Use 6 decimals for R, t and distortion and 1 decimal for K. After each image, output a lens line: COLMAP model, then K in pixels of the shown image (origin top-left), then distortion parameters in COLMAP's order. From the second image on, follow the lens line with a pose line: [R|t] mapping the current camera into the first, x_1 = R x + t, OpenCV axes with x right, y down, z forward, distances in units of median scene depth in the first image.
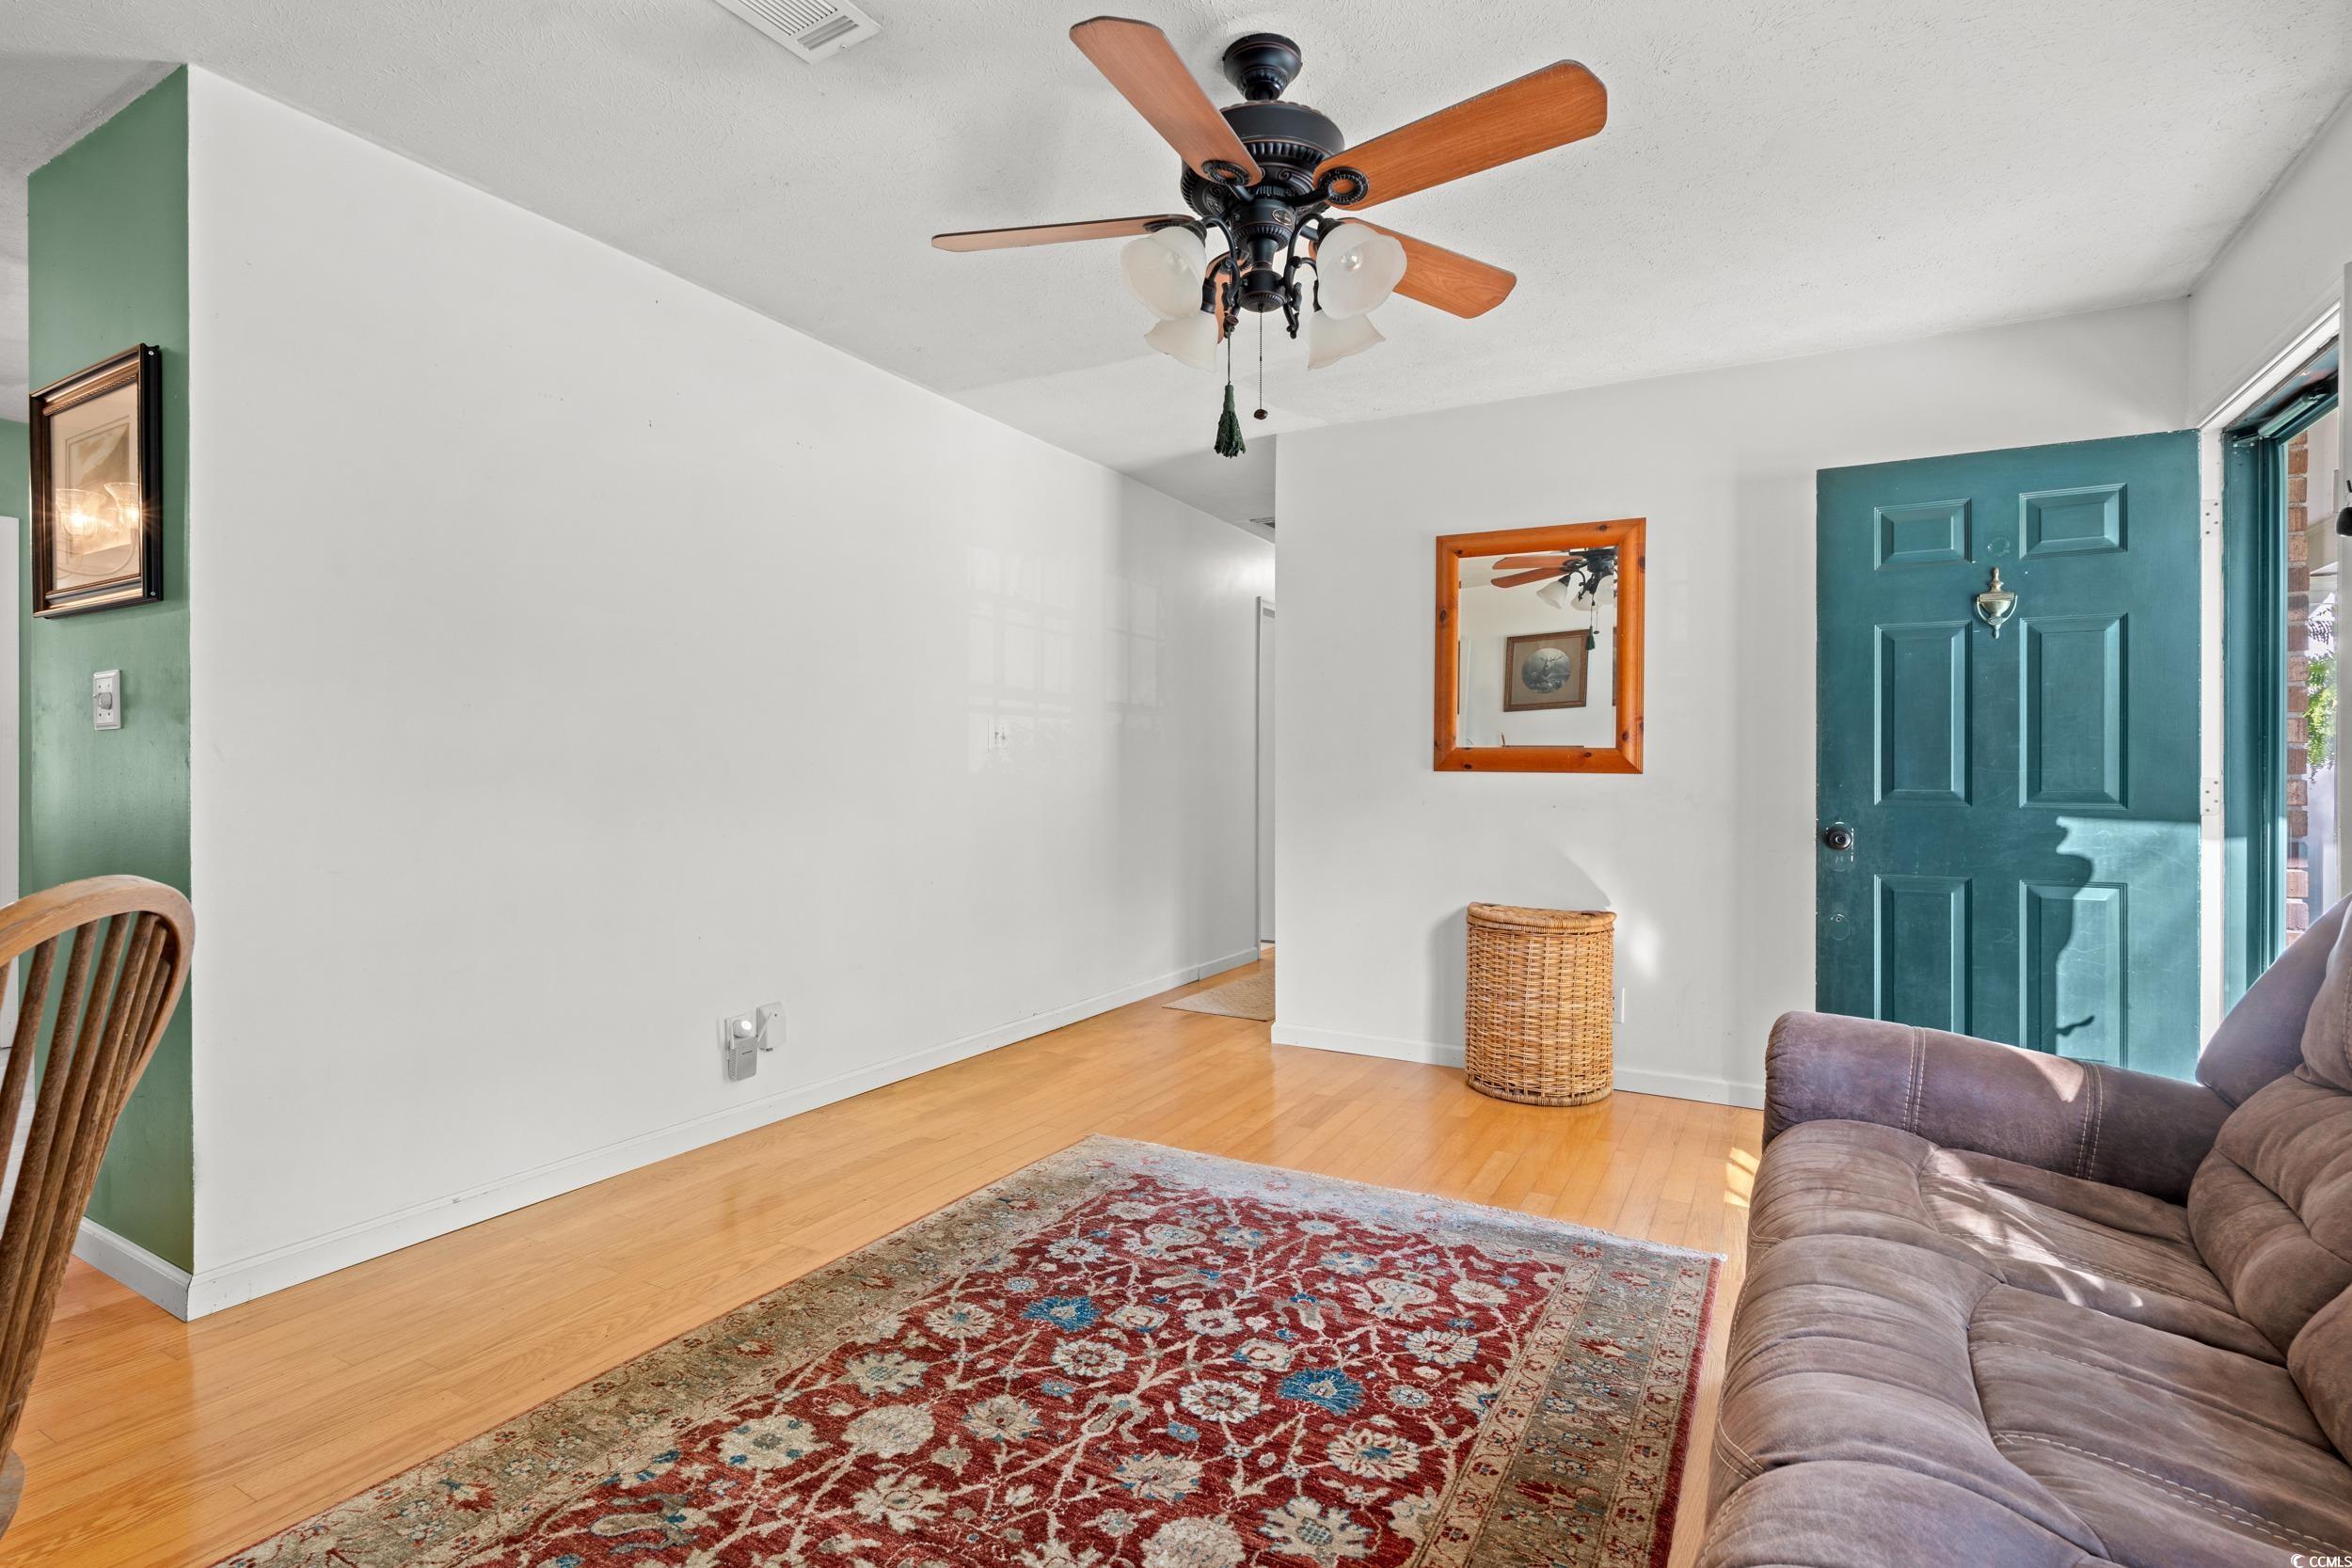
lens RADIAL K [[1117.7, 0, 1178.7], [0, 1117.7, 773.8], [0, 0, 1]] dist [-0.005988, -0.000072]
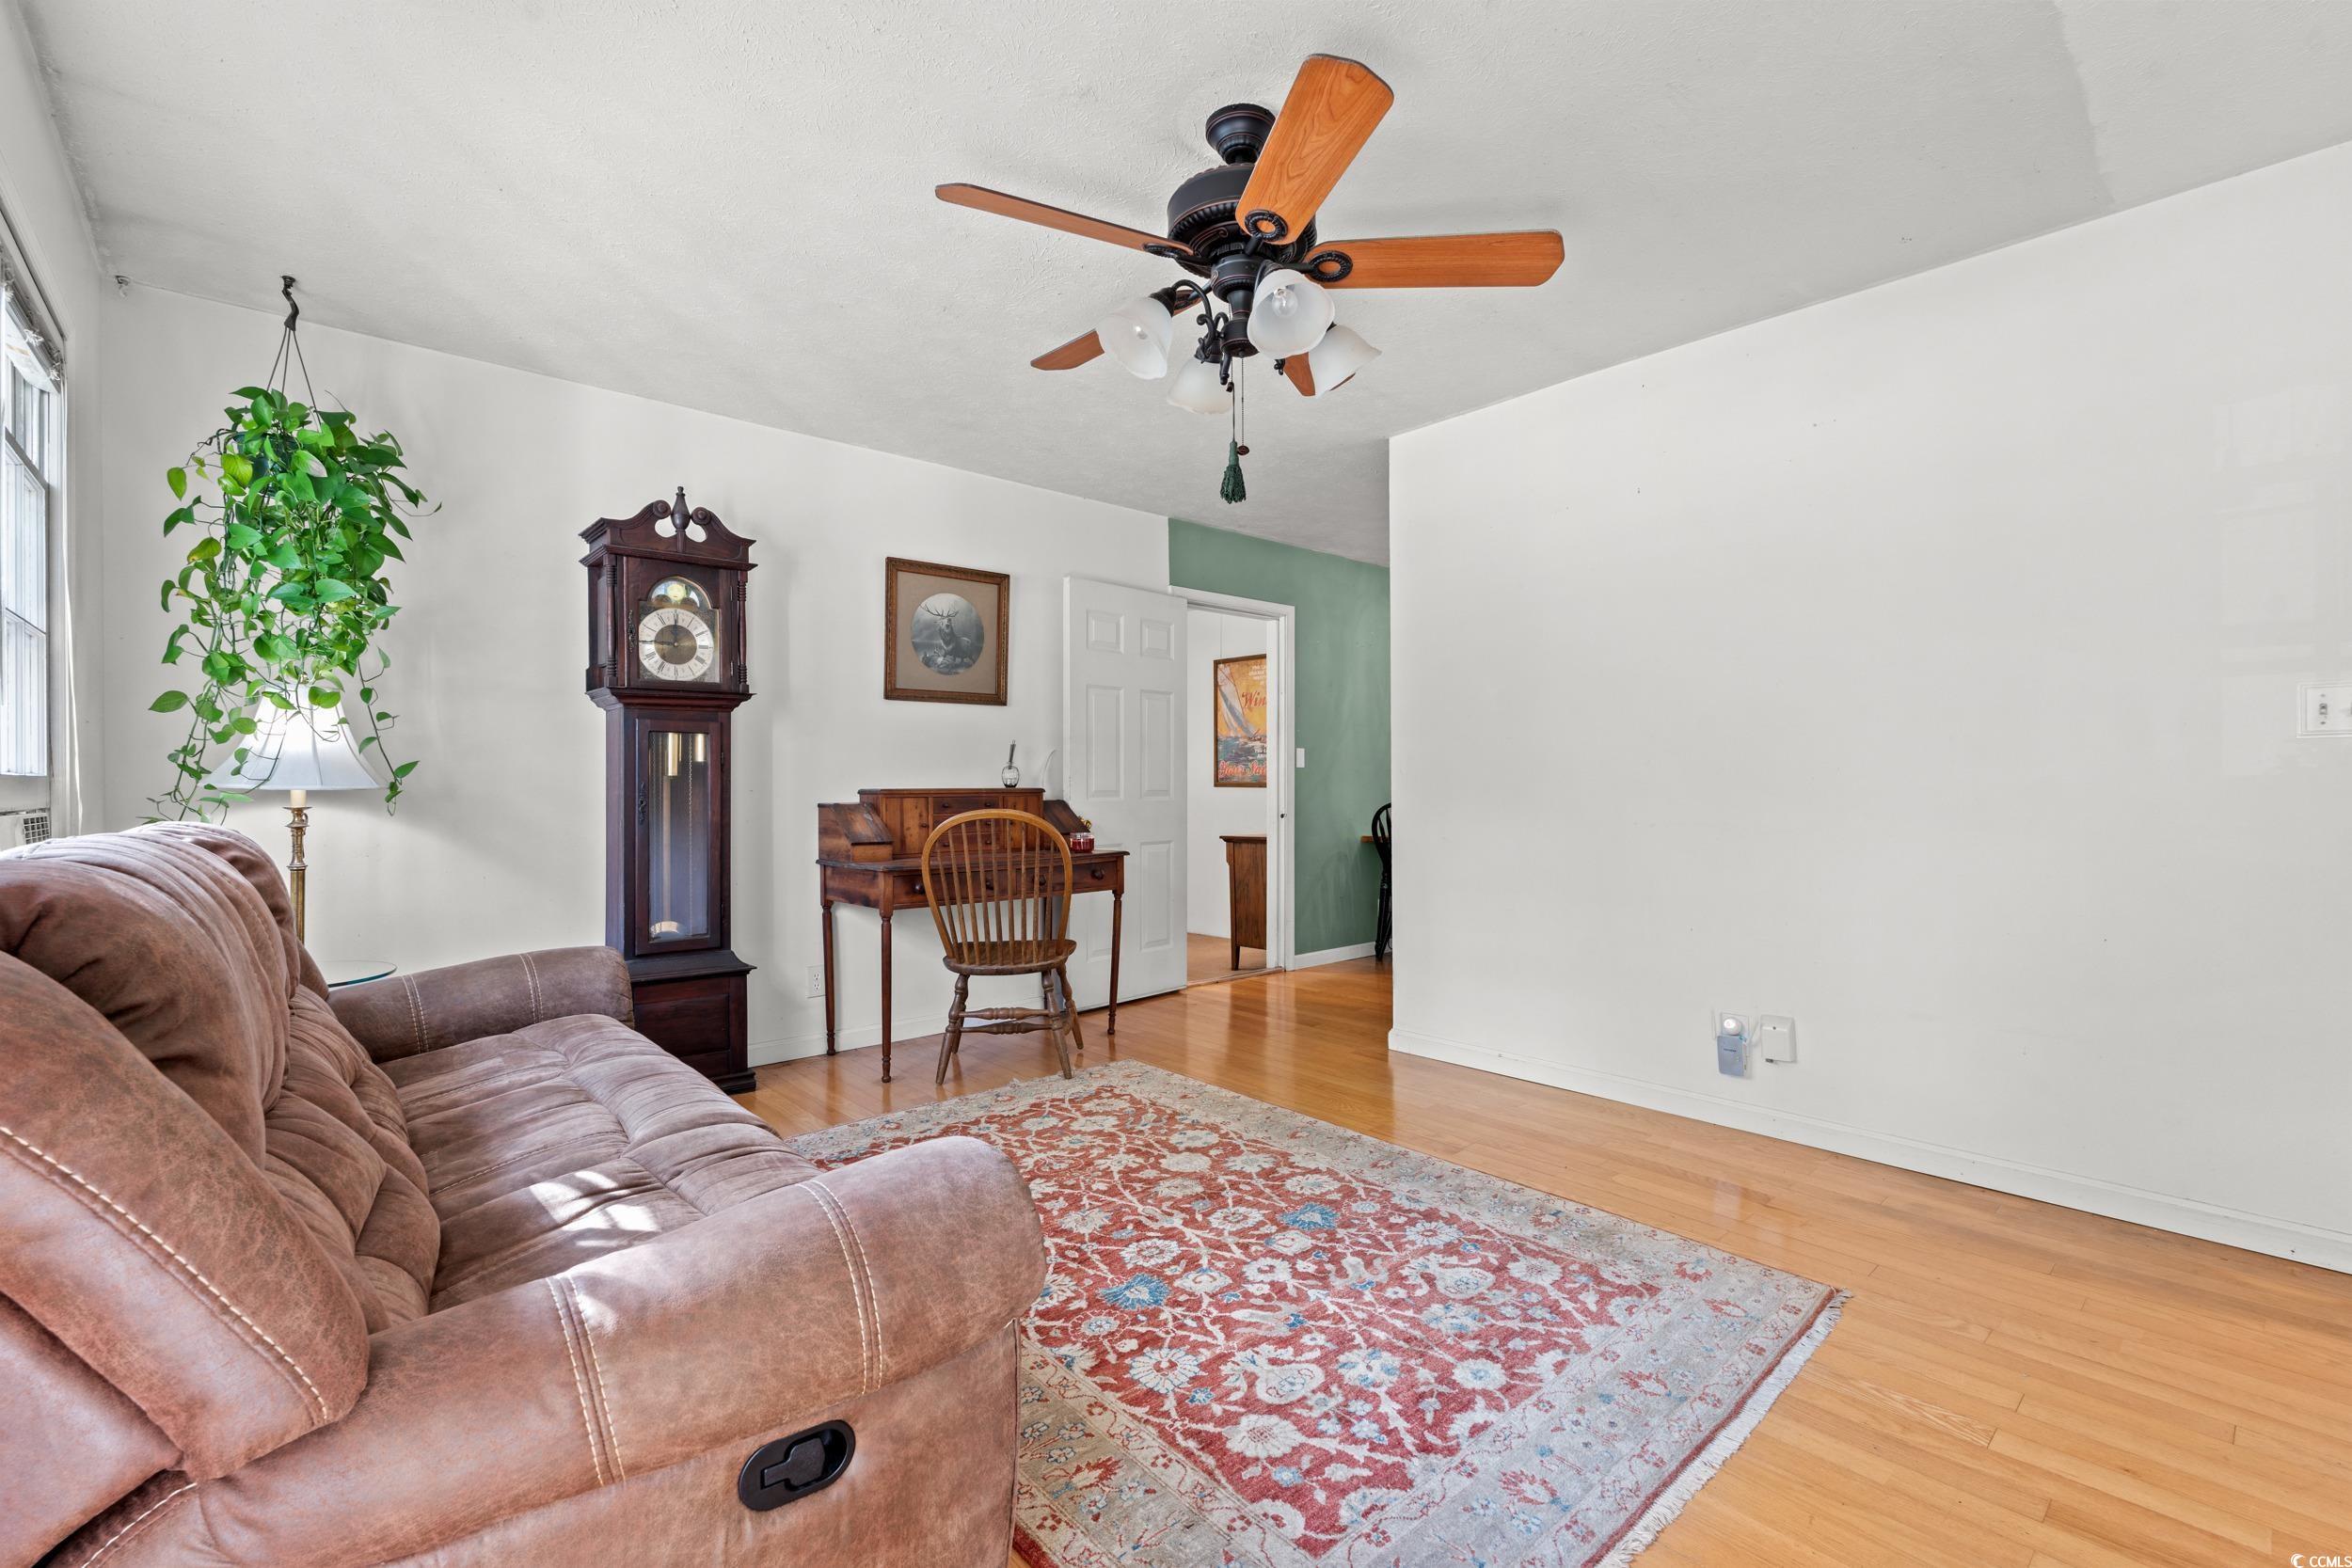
lens RADIAL K [[1026.0, 0, 1171.6], [0, 1026.0, 792.6], [0, 0, 1]] dist [-0.009646, 0.001355]
pose [[-0.337419, 0.004573, -0.941343, 0.993839], [0.002350, 0.999989, 0.004015, 0.008306], [0.941352, -0.000858, -0.337426, 1.214942]]
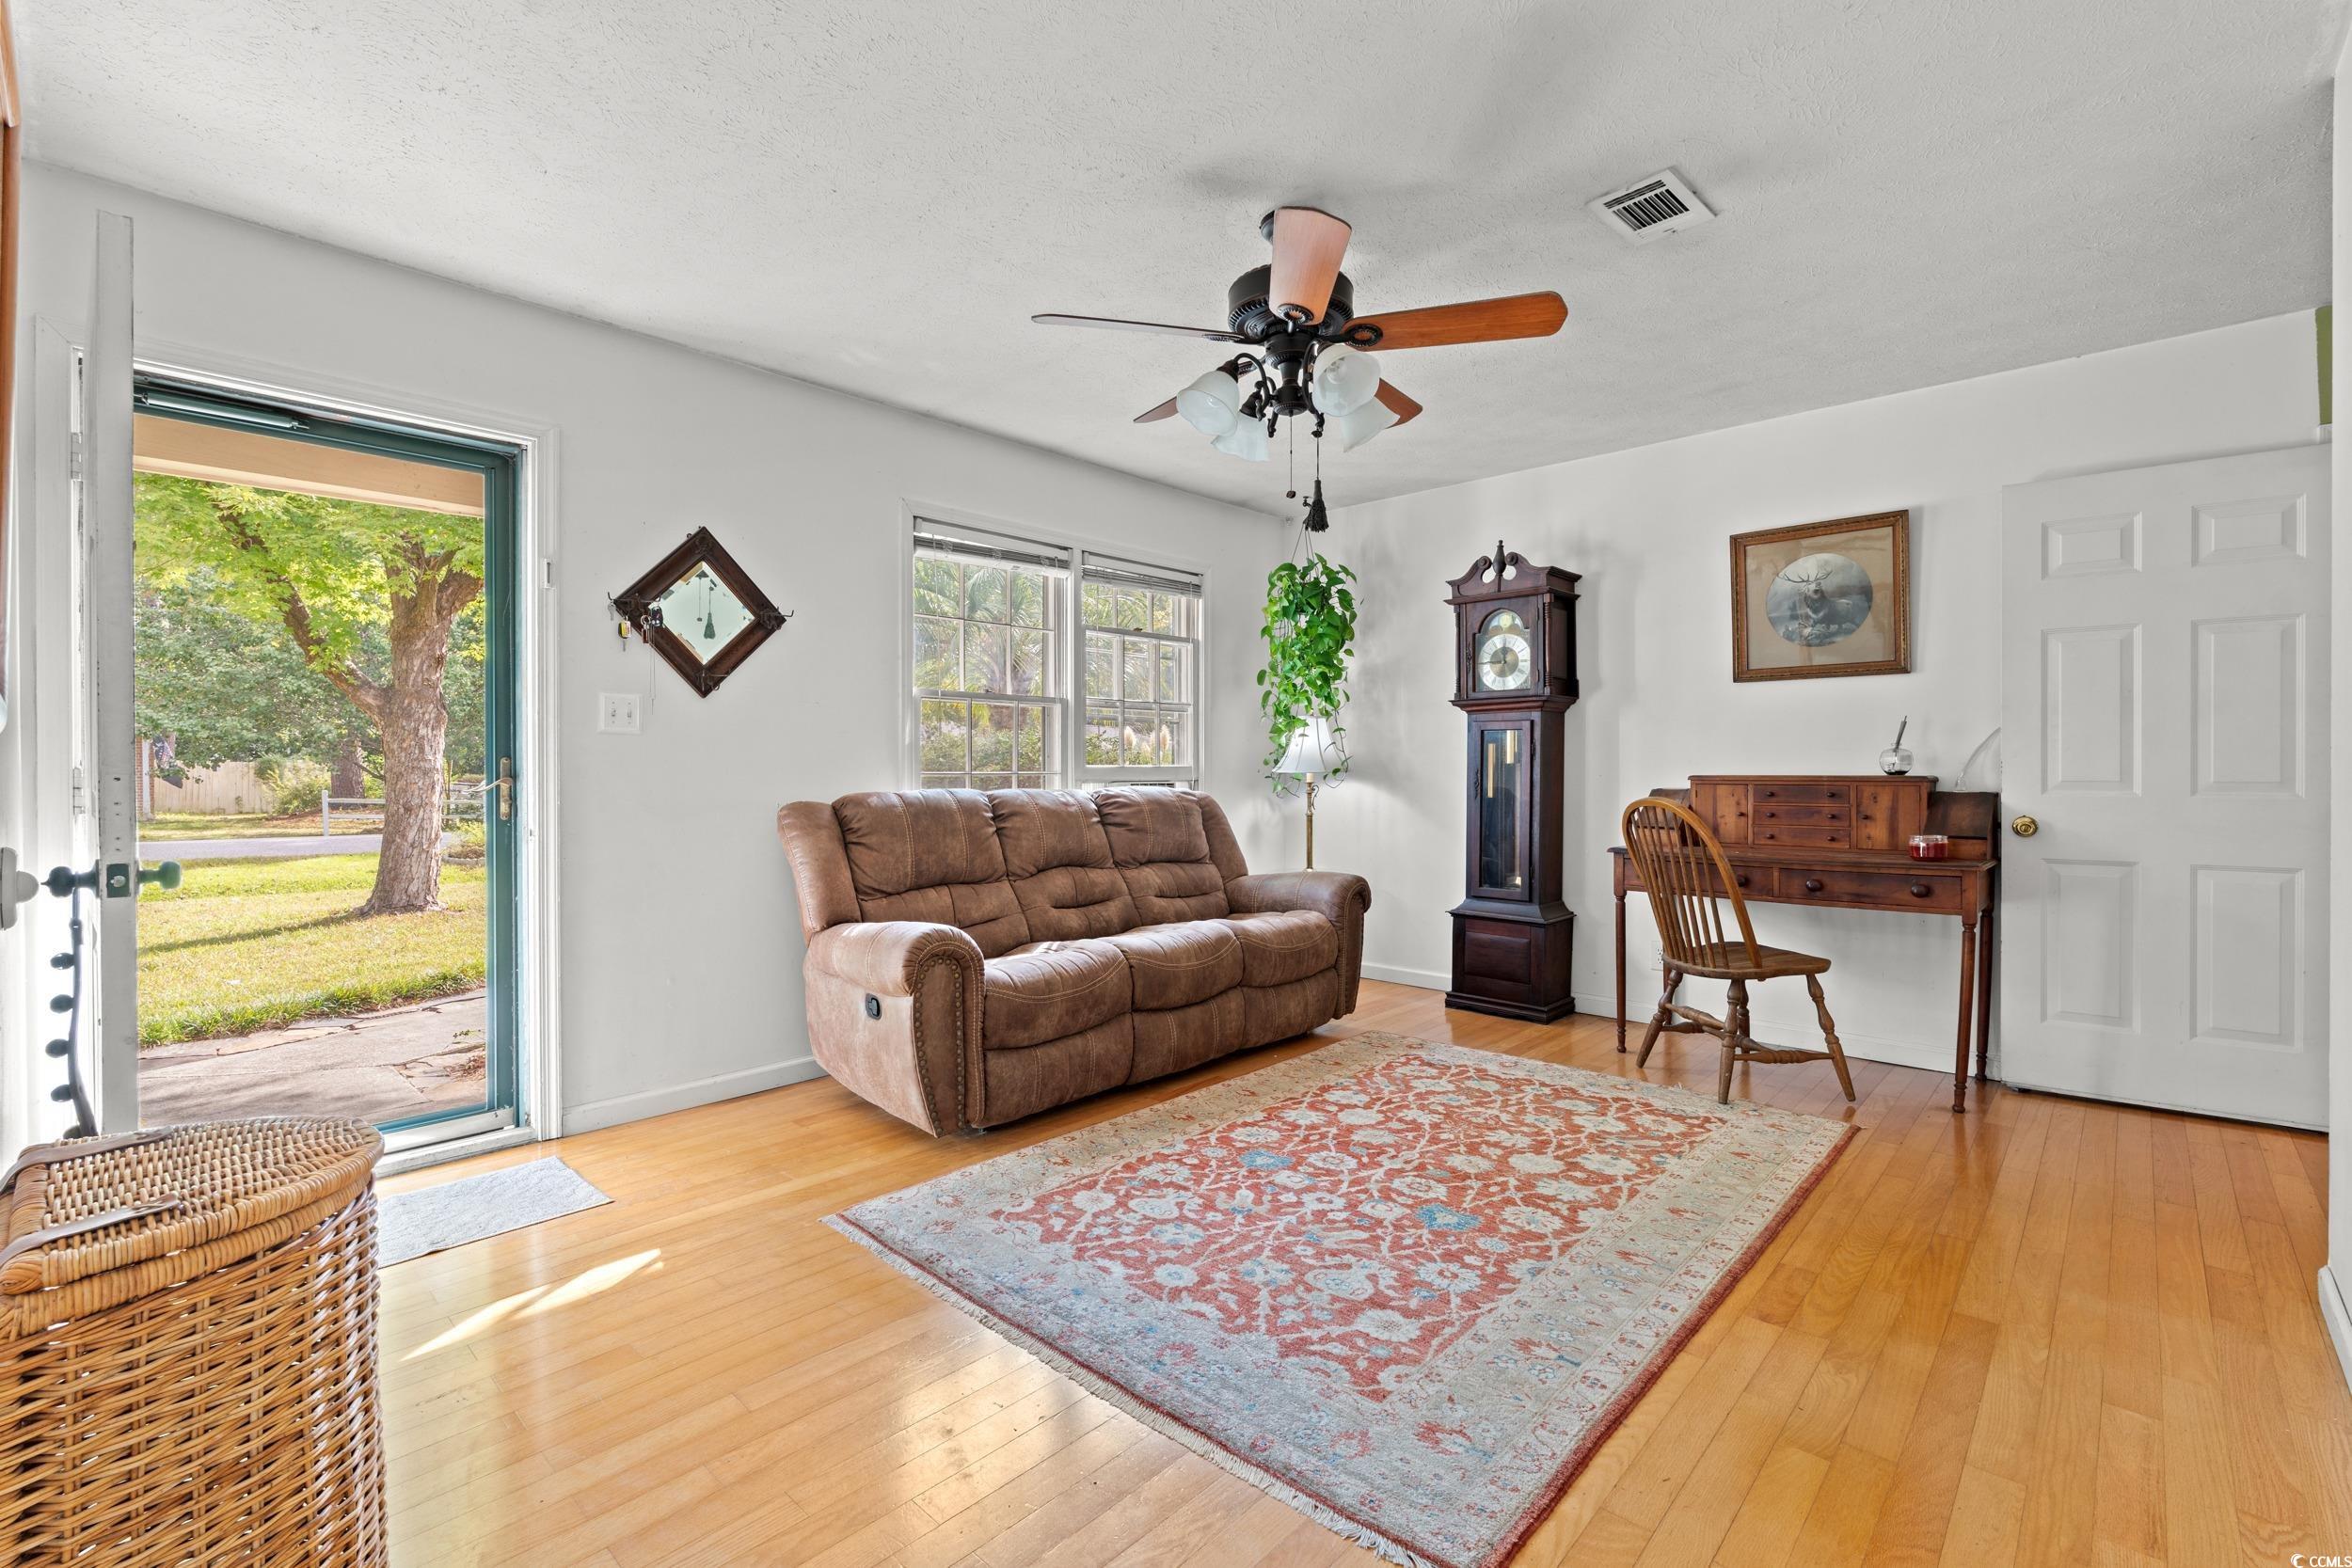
lens RADIAL K [[1026.0, 0, 1165.4], [0, 1026.0, 774.9], [0, 0, 1]] dist [-0.009646, 0.001355]
pose [[-0.967316, -0.004879, 0.253526, -0.086104], [-0.003327, 0.999973, 0.006550, -0.001018], [-0.253552, 0.005493, -0.967306, 2.101109]]
